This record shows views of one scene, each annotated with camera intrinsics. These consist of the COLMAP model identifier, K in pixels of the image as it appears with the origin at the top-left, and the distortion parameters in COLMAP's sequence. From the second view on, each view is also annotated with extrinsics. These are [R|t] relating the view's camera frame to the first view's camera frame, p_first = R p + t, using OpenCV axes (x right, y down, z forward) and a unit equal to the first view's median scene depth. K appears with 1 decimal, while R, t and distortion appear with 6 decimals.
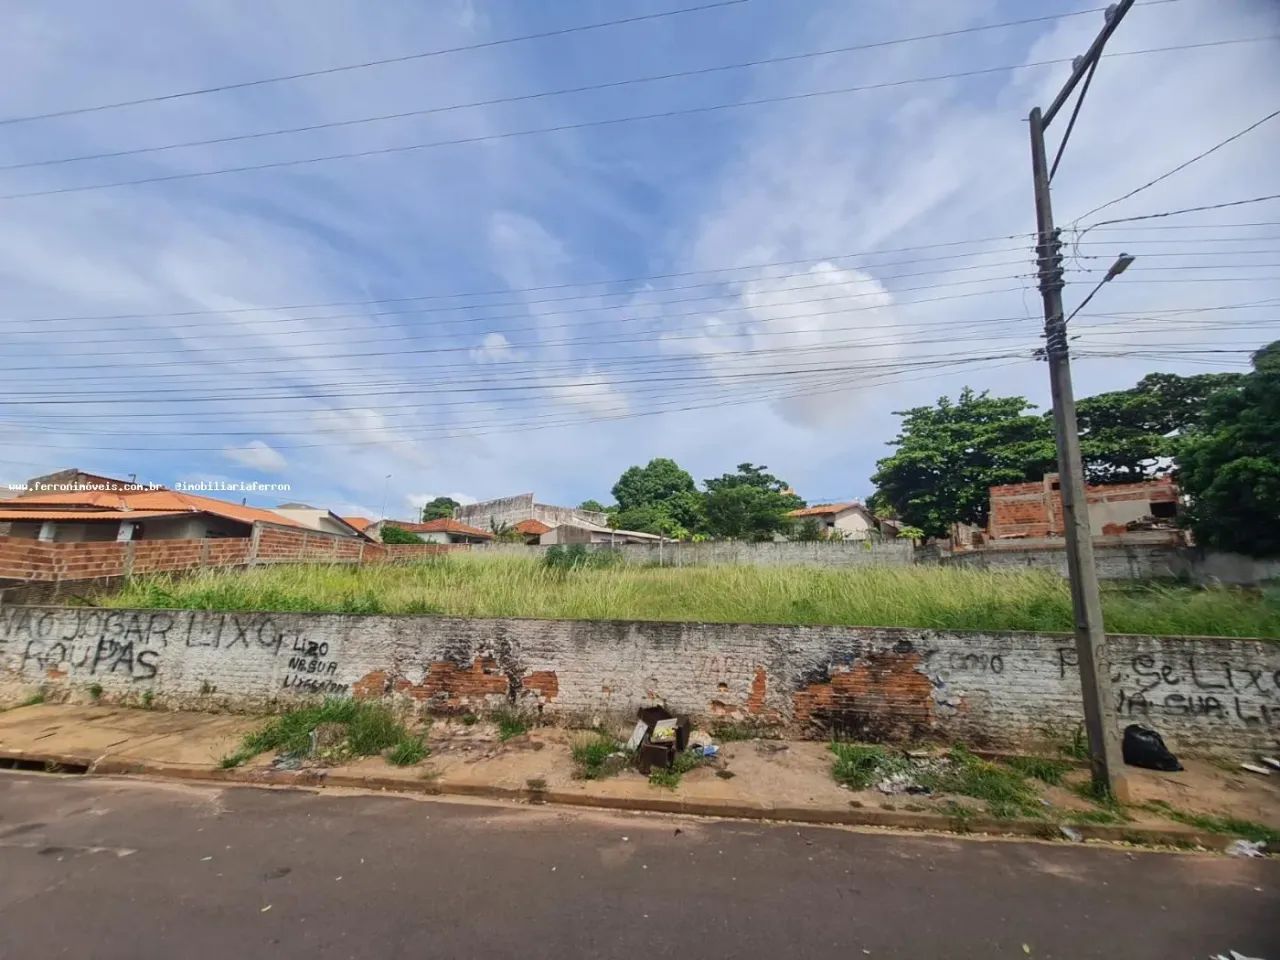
lens RADIAL K [[513.3, 0, 639.2], [0, 513.3, 466.7], [0, 0, 1]] dist [0.009860, -0.003245]
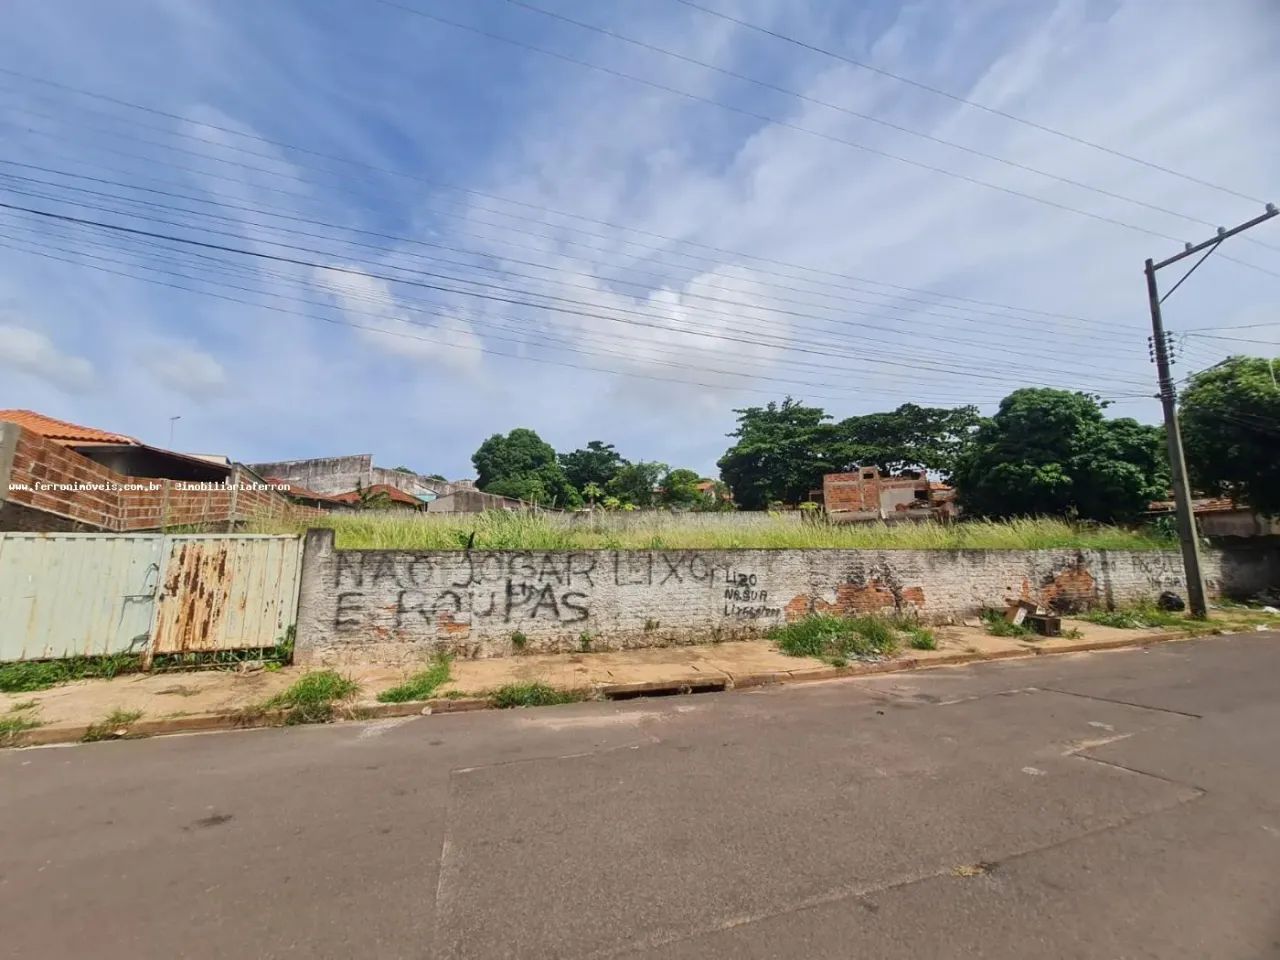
lens RADIAL K [[513.3, 0, 639.2], [0, 513.3, 466.7], [0, 0, 1]] dist [0.009860, -0.003245]
pose [[0.885689, 0.060887, 0.460268, -1.290458], [-0.079924, 0.996559, 0.021967, 0.103080], [-0.457347, -0.056243, 0.887508, 0.143451]]
